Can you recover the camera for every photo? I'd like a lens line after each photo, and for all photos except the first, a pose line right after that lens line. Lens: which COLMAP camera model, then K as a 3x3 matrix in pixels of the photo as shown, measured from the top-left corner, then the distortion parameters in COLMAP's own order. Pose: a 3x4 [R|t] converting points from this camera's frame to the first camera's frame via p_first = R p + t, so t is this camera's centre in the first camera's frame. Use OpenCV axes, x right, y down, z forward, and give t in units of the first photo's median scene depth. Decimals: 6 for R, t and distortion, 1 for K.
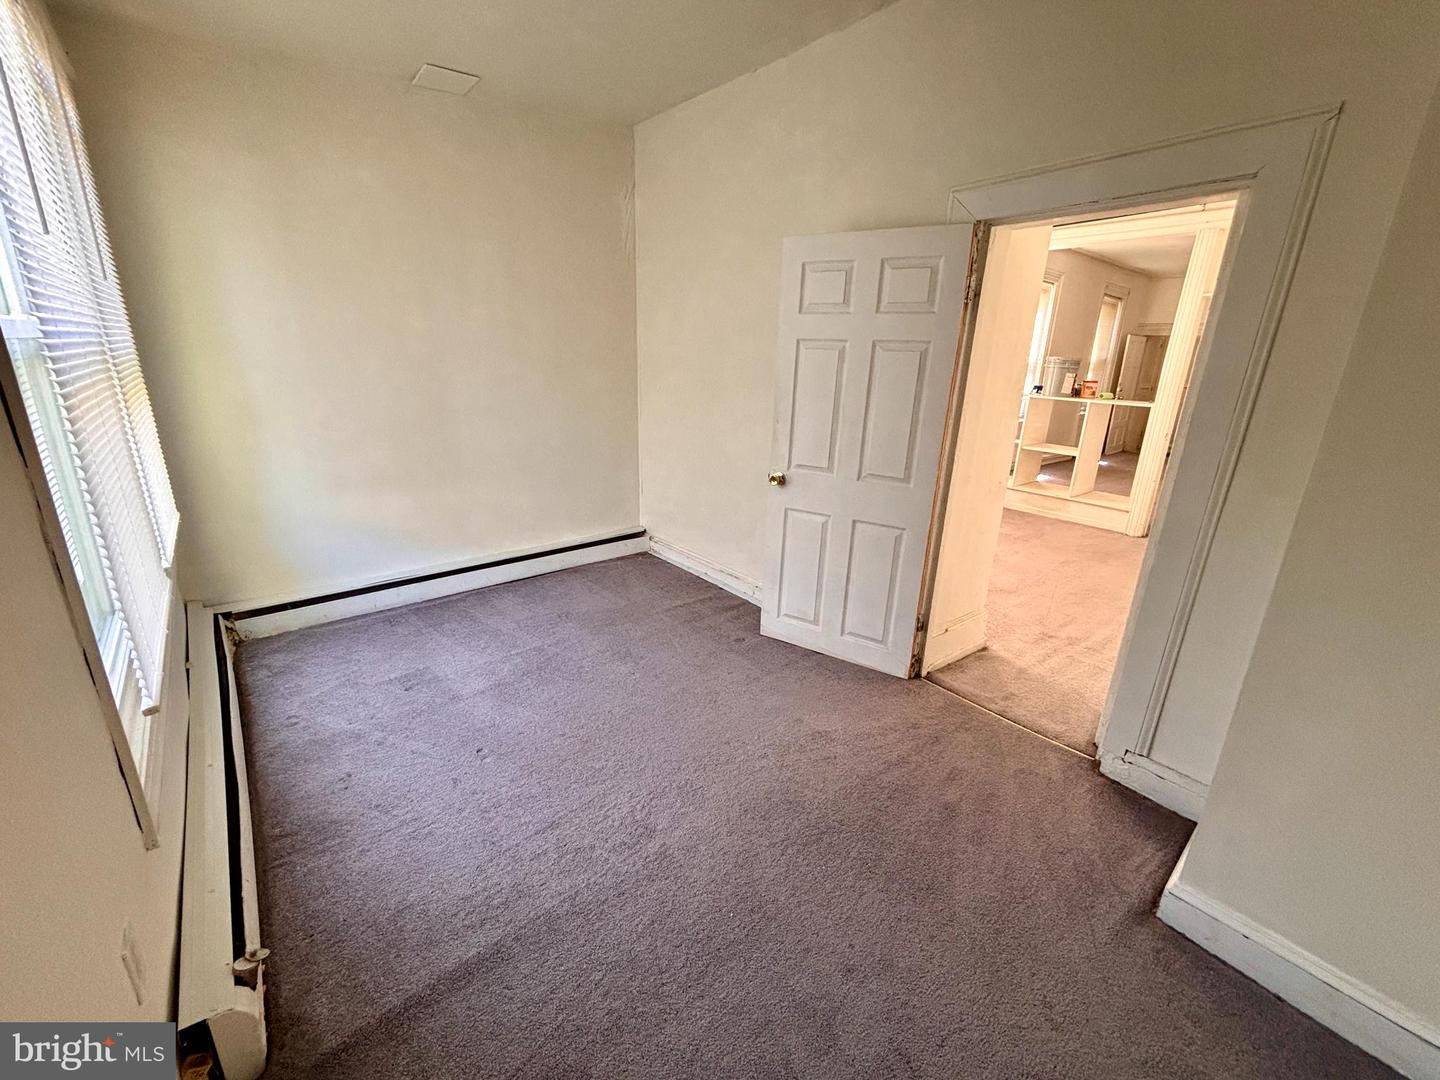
lens RADIAL K [[583.0, 0, 720.0], [0, 583.0, 540.0], [0, 0, 1]] dist [-0.000977, -0.000096]
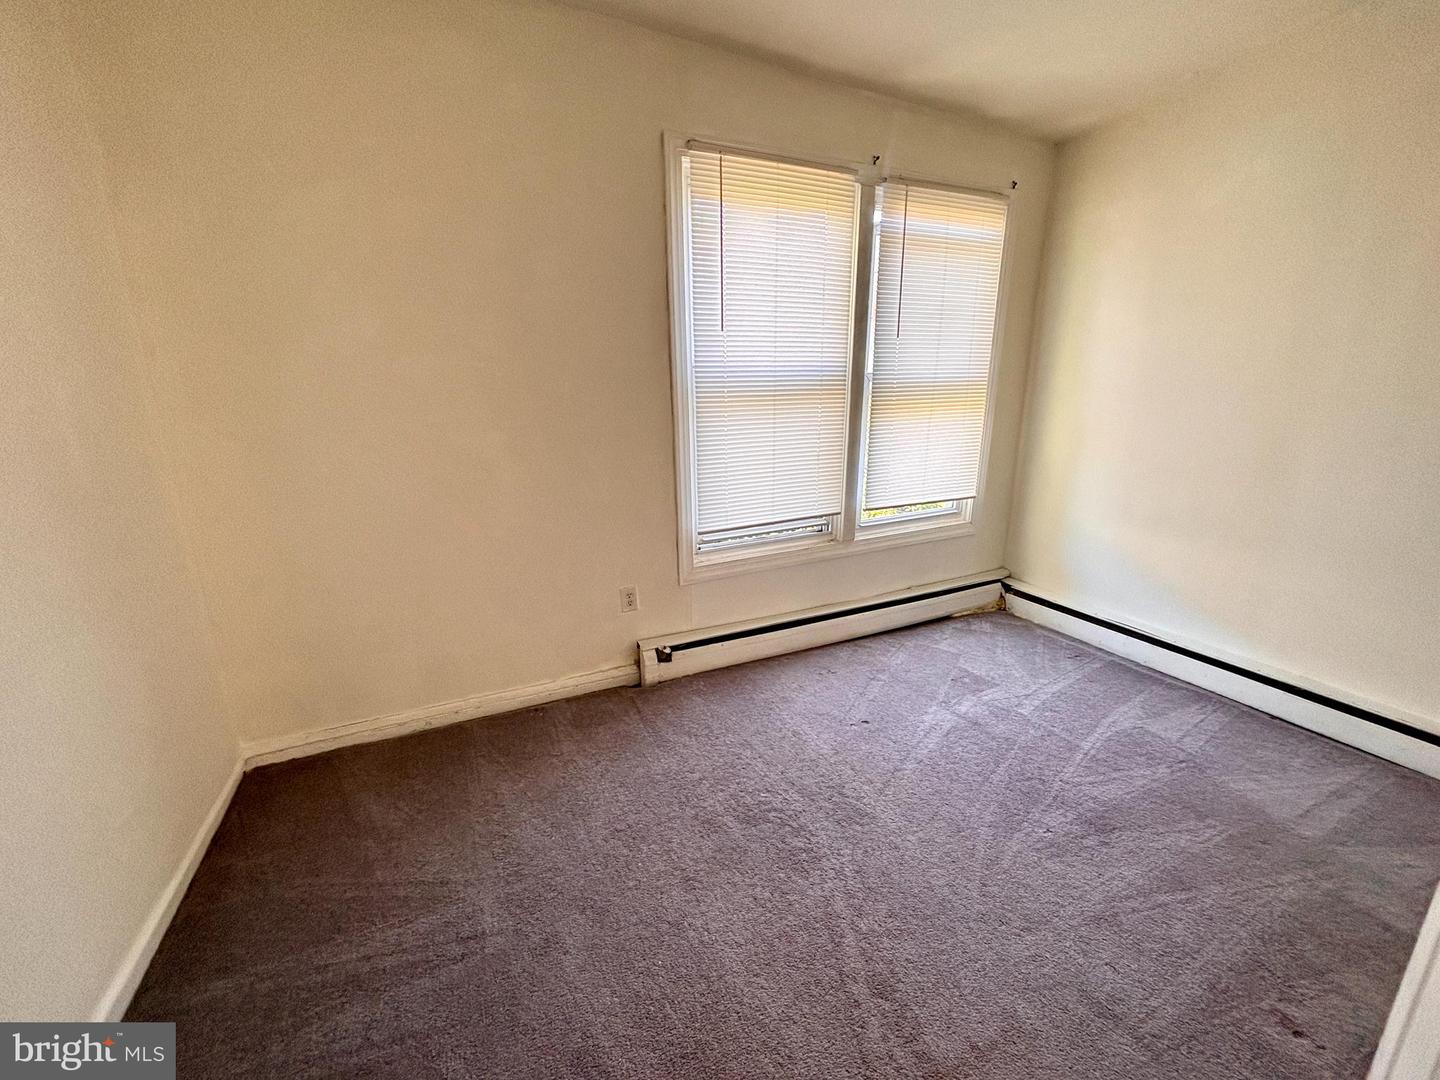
lens RADIAL K [[583.0, 0, 720.0], [0, 583.0, 540.0], [0, 0, 1]] dist [-0.000977, -0.000096]
pose [[-0.269335, 0.209216, -0.940046, 0.441450], [-0.297180, 0.910425, 0.287769, -0.130419], [0.916047, 0.356869, -0.183034, 0.609274]]
